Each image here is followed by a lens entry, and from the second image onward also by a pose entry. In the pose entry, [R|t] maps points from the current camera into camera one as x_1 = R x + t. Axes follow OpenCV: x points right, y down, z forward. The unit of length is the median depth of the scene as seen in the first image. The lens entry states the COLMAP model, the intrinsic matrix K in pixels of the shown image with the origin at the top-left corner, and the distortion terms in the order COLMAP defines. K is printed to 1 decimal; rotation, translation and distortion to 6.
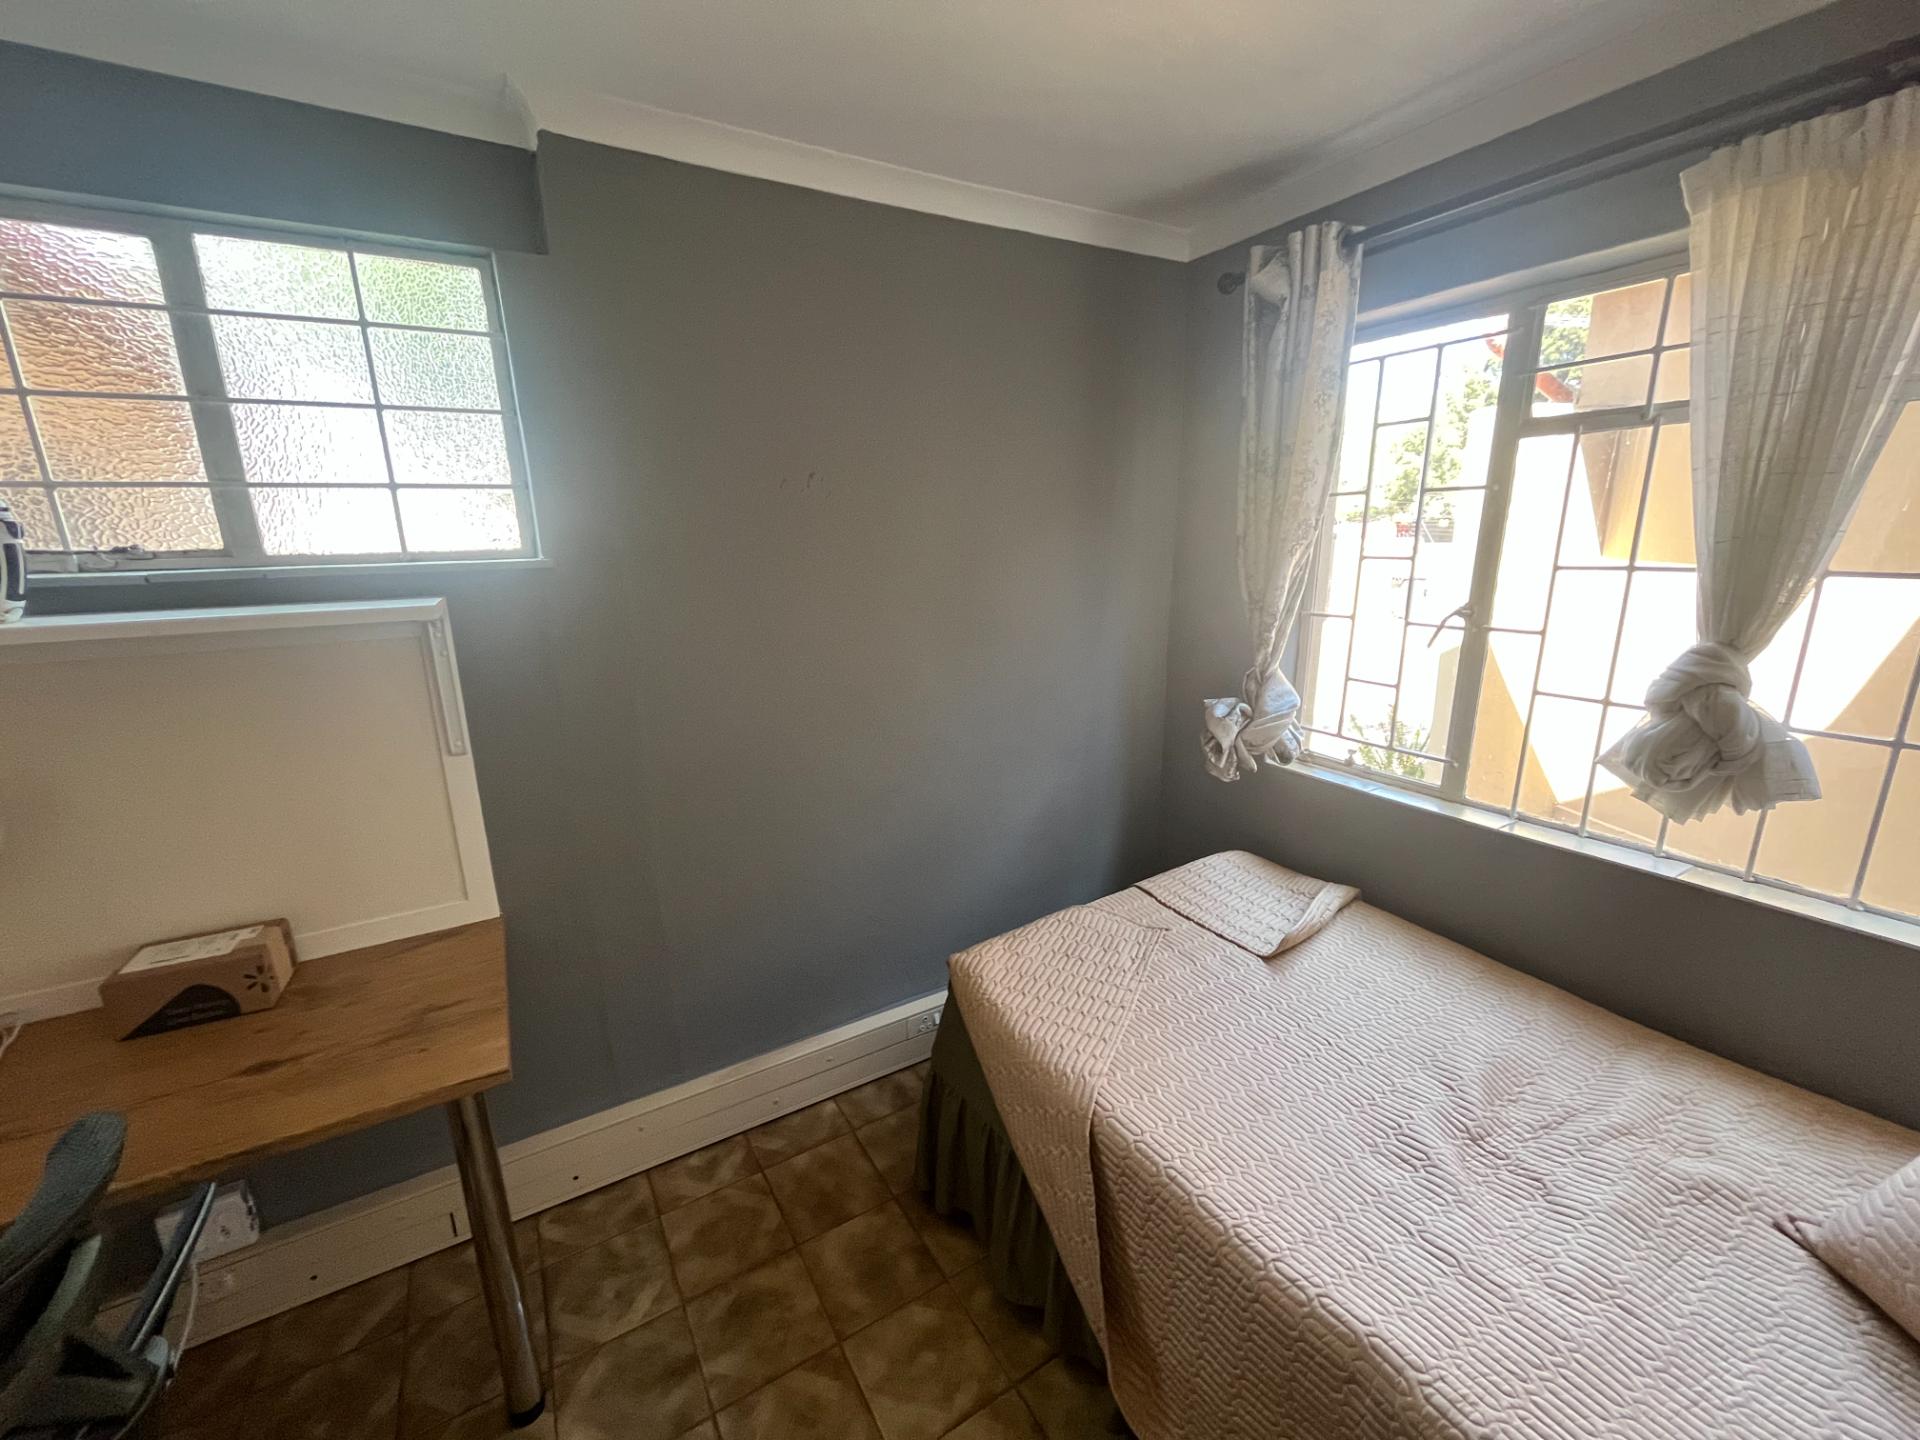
lens RADIAL K [[773.4, 0, 957.3], [0, 773.4, 718.3], [0, 0, 1]] dist [-0.000833, -0.000882]
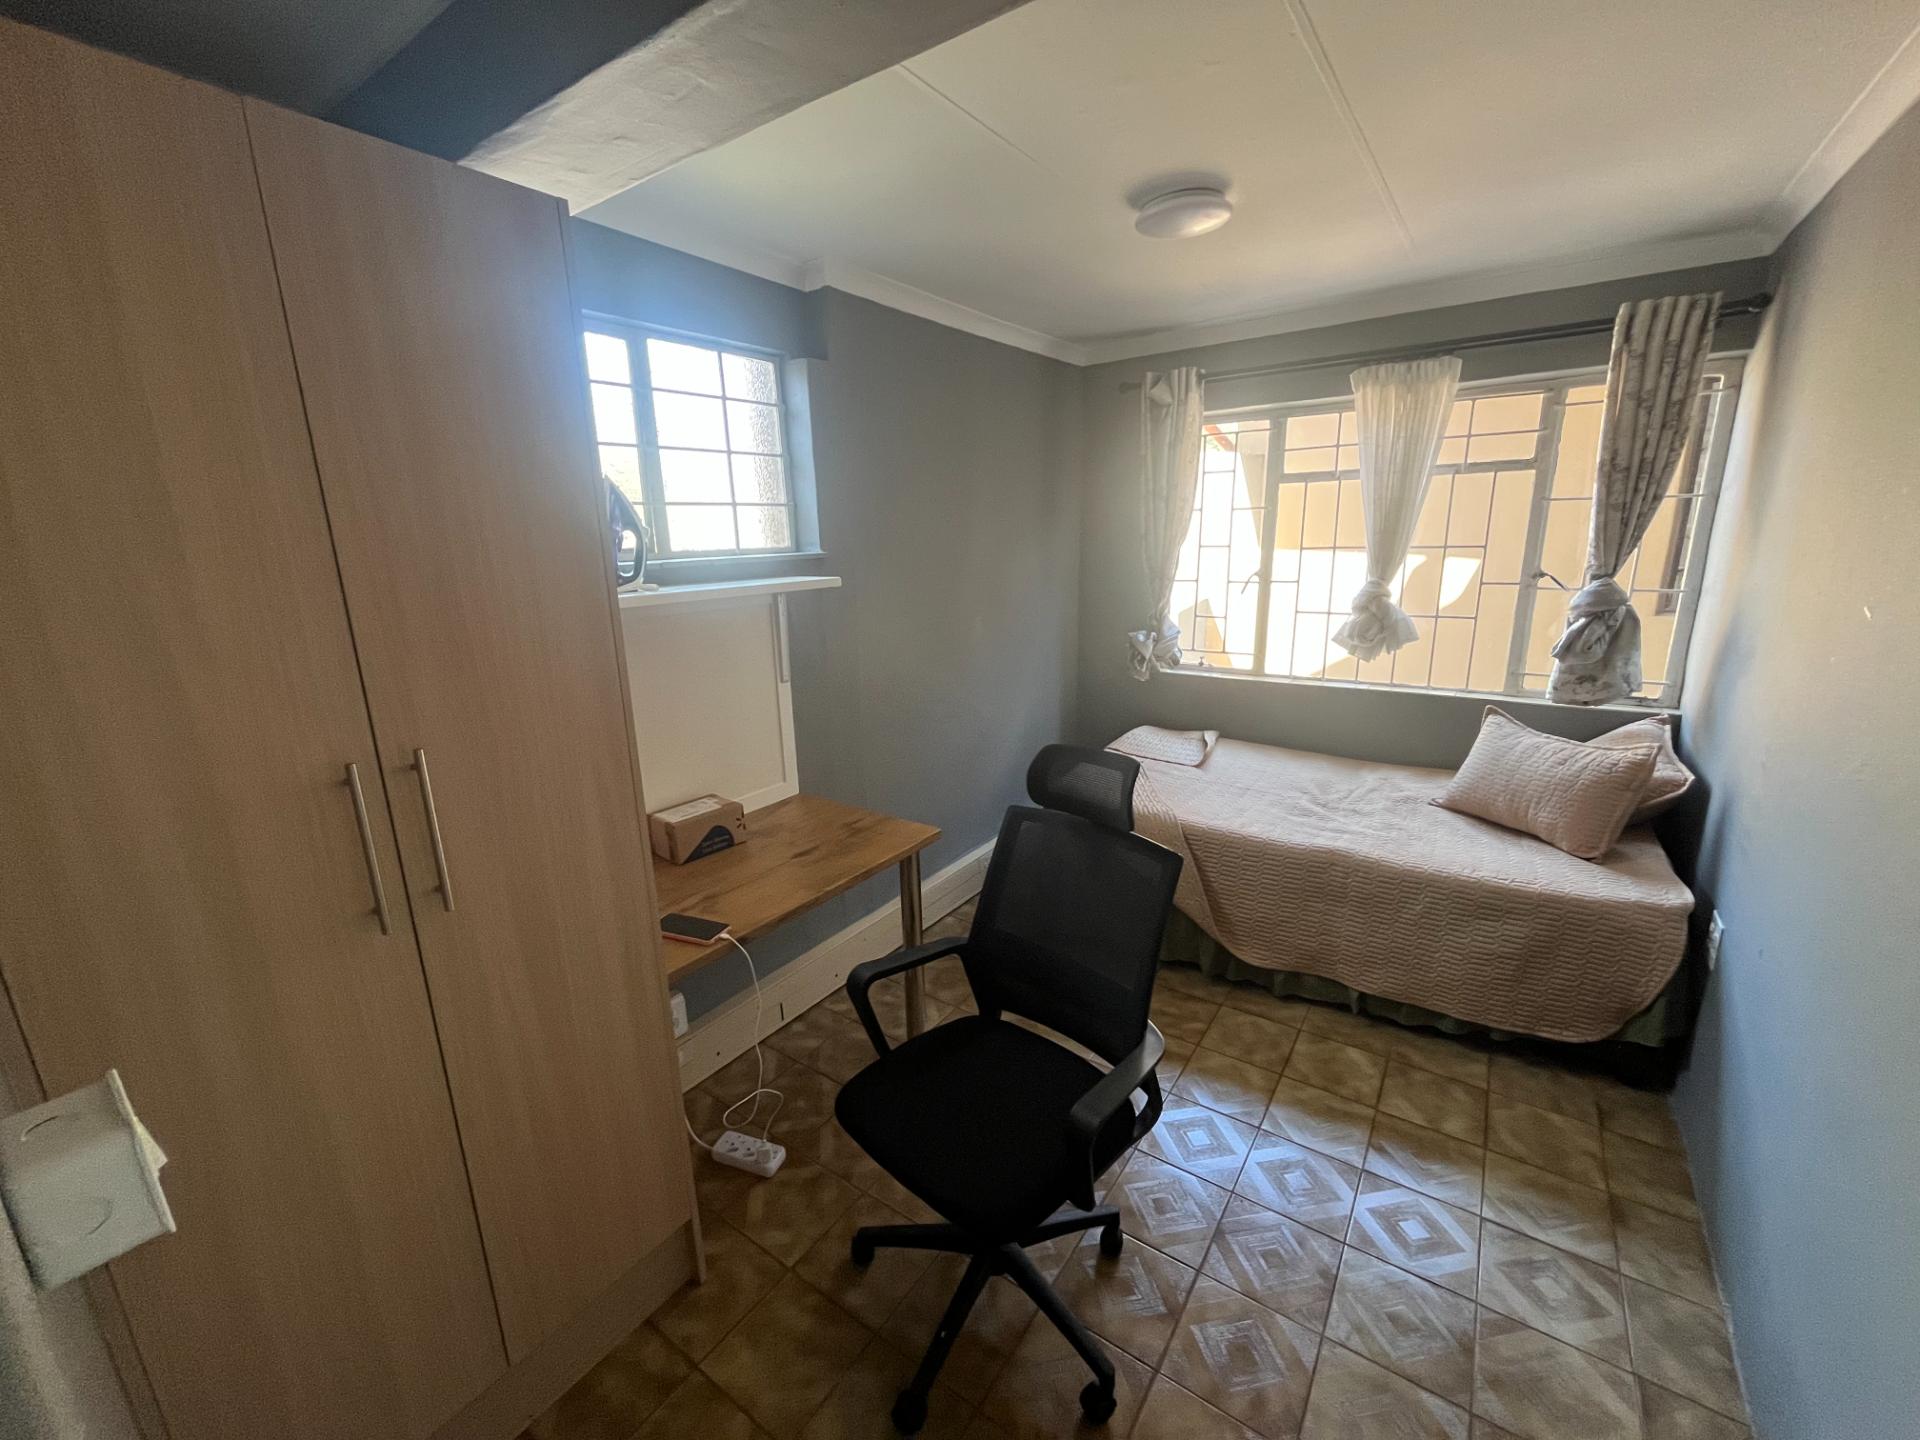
lens RADIAL K [[773.4, 0, 955.5], [0, 773.4, 717.8], [0, 0, 1]] dist [-0.000833, -0.000882]
pose [[0.914903, -0.100412, 0.390986, -0.967459], [0.103747, 0.994523, 0.012644, 0.136558], [-0.390114, 0.028996, 0.920310, -0.536976]]
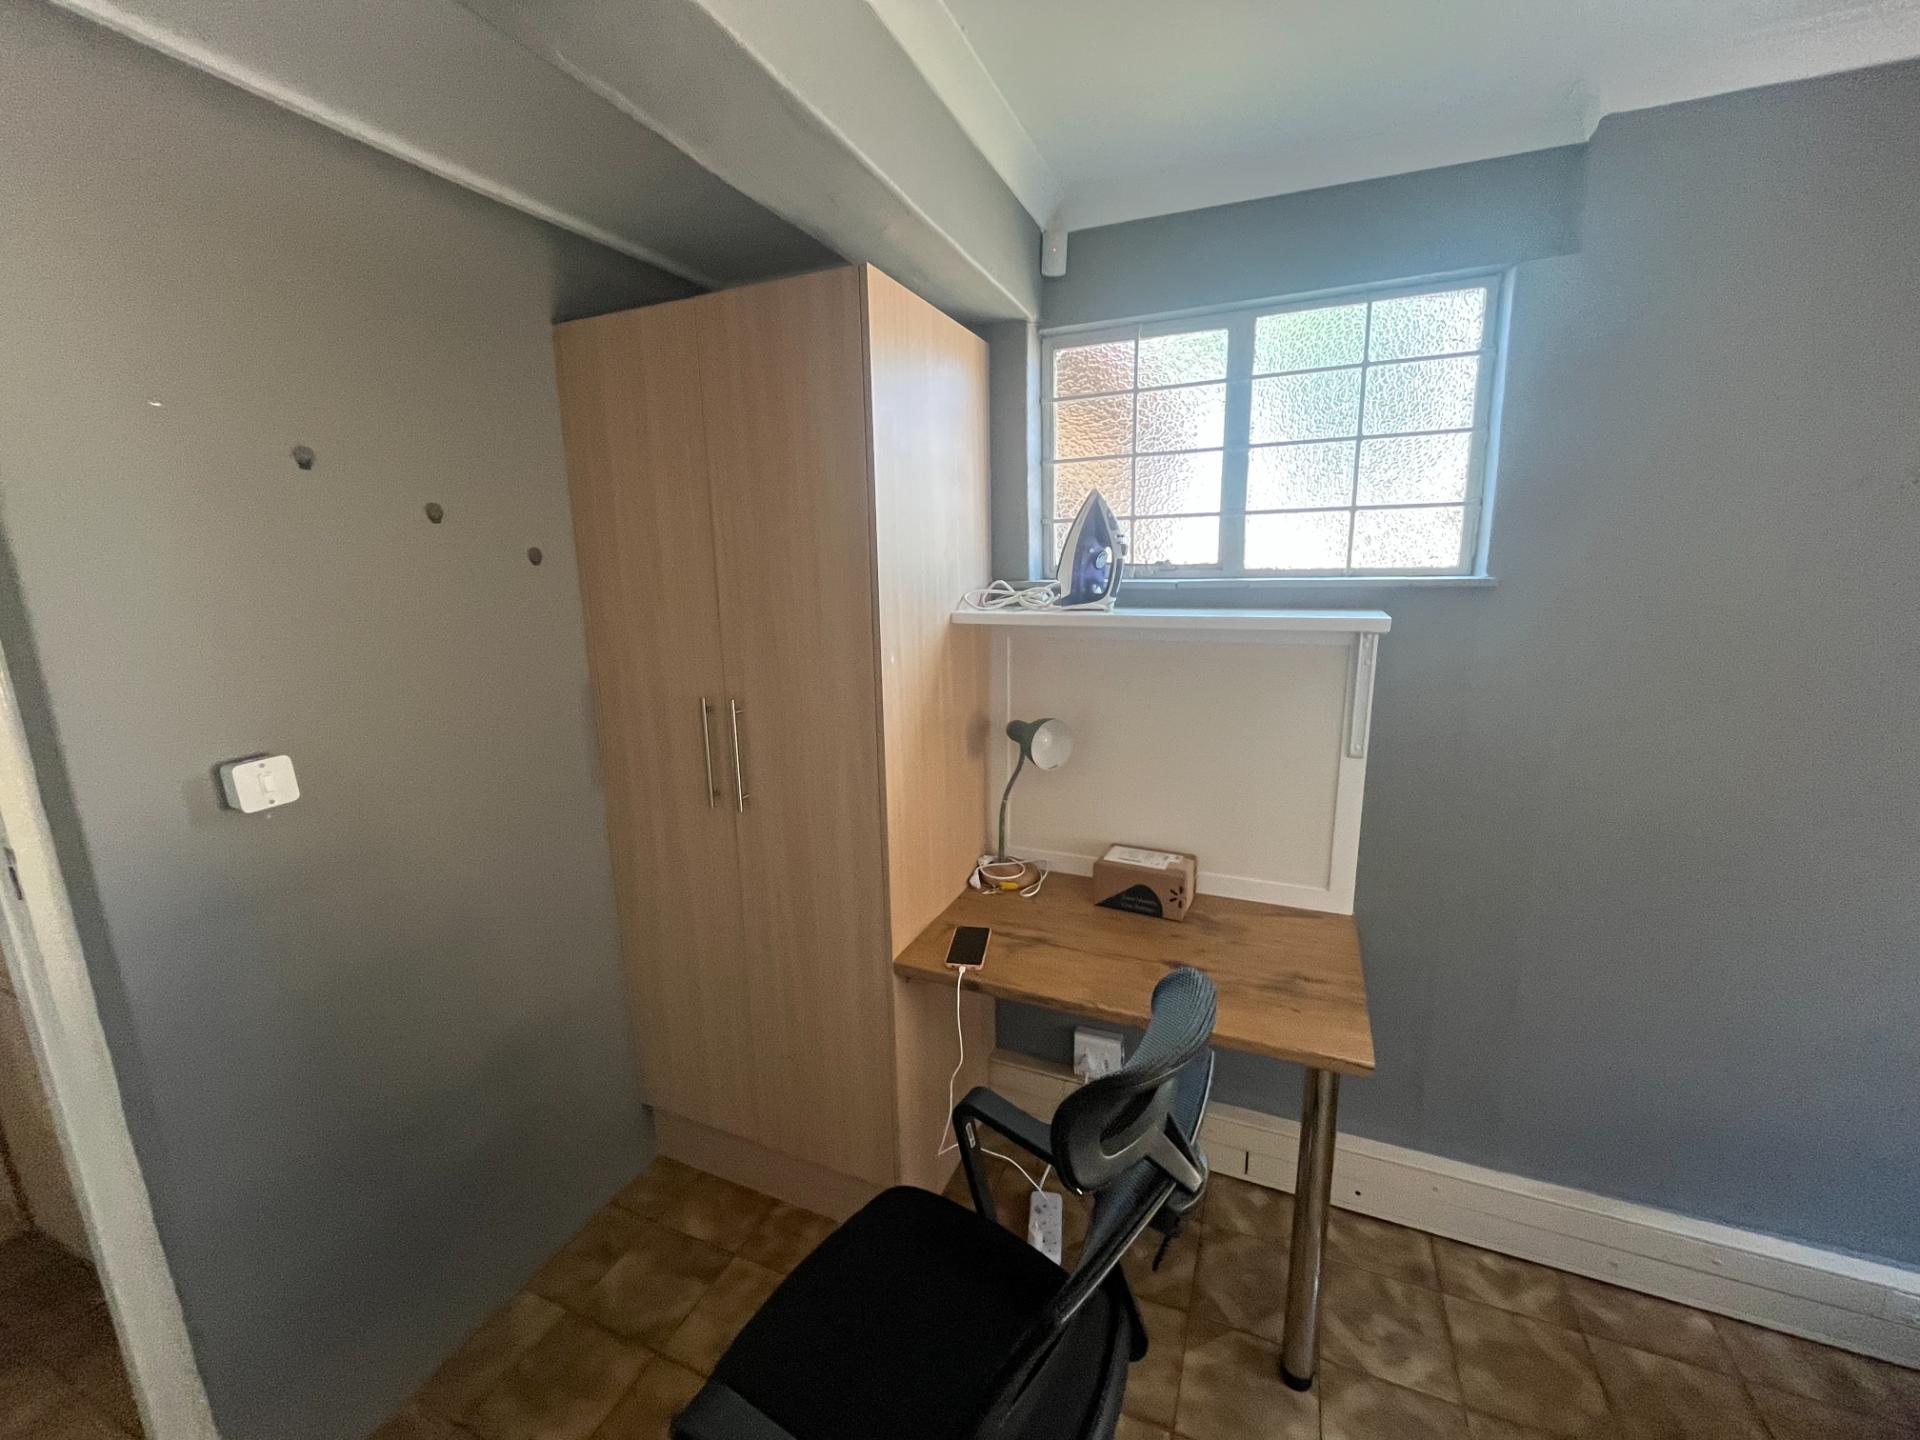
lens RADIAL K [[773.4, 0, 964.8], [0, 773.4, 724.5], [0, 0, 1]] dist [-0.000833, -0.000882]
pose [[0.589508, 0.174995, -0.788579, -0.130896], [-0.186078, 0.979415, 0.078240, 0.019827], [0.786038, 0.100614, 0.609935, -0.083594]]
